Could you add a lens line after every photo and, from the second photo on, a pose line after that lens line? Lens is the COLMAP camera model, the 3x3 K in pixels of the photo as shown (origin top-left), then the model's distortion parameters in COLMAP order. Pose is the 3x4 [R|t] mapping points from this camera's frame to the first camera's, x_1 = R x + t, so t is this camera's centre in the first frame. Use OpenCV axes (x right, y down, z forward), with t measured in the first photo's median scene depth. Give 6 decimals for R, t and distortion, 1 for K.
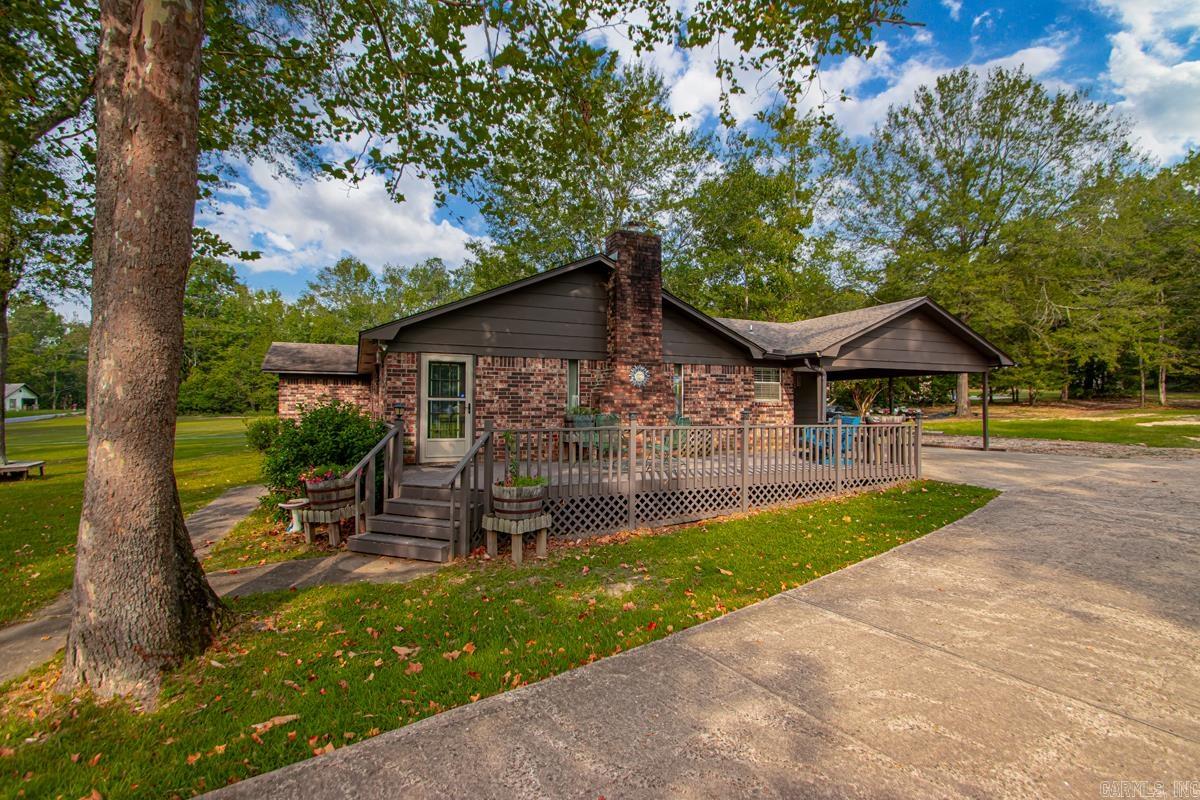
lens RADIAL K [[575.8, 0, 603.3], [0, 575.8, 422.7], [0, 0, 1]] dist [0.002266, -0.000383]
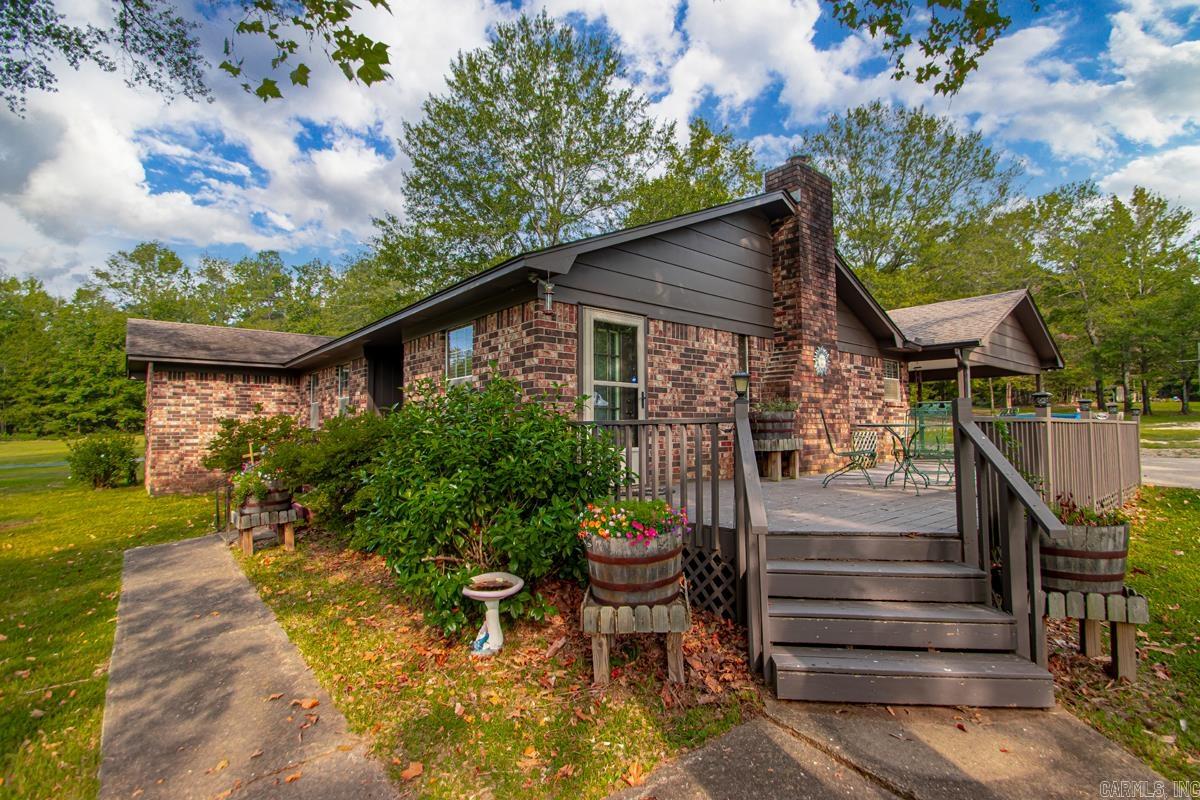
lens RADIAL K [[569.2, 0, 600.8], [0, 569.2, 423.4], [0, 0, 1]] dist [-0.000335, -0.009373]
pose [[0.956088, -0.005901, 0.293021, -0.413663], [0.016413, 0.999306, -0.033427, 0.018512], [-0.292621, 0.036769, 0.955521, 0.379595]]
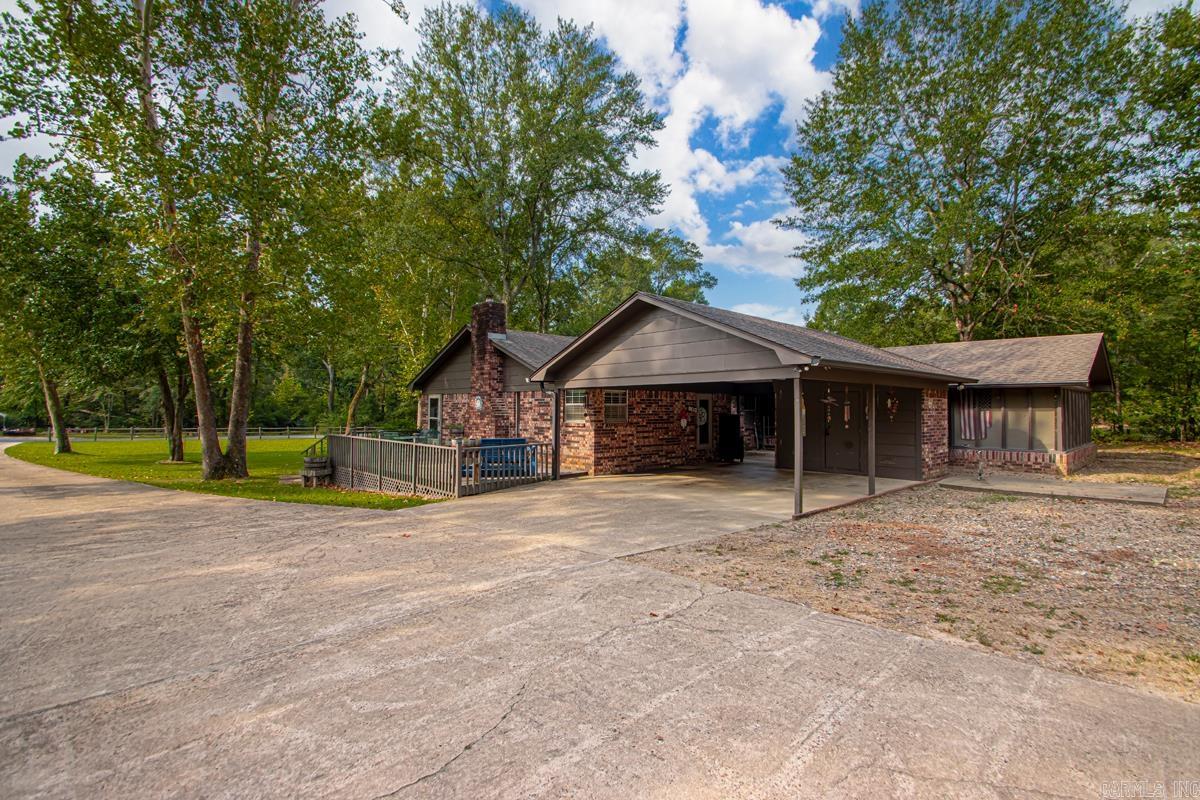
lens RADIAL K [[575.8, 0, 603.3], [0, 575.8, 422.7], [0, 0, 1]] dist [0.002266, -0.000383]
pose [[0.337315, 0.018345, -0.941213, 1.484639], [-0.029773, 0.999518, 0.008811, -0.053318], [0.940921, 0.025051, 0.337698, 0.789410]]
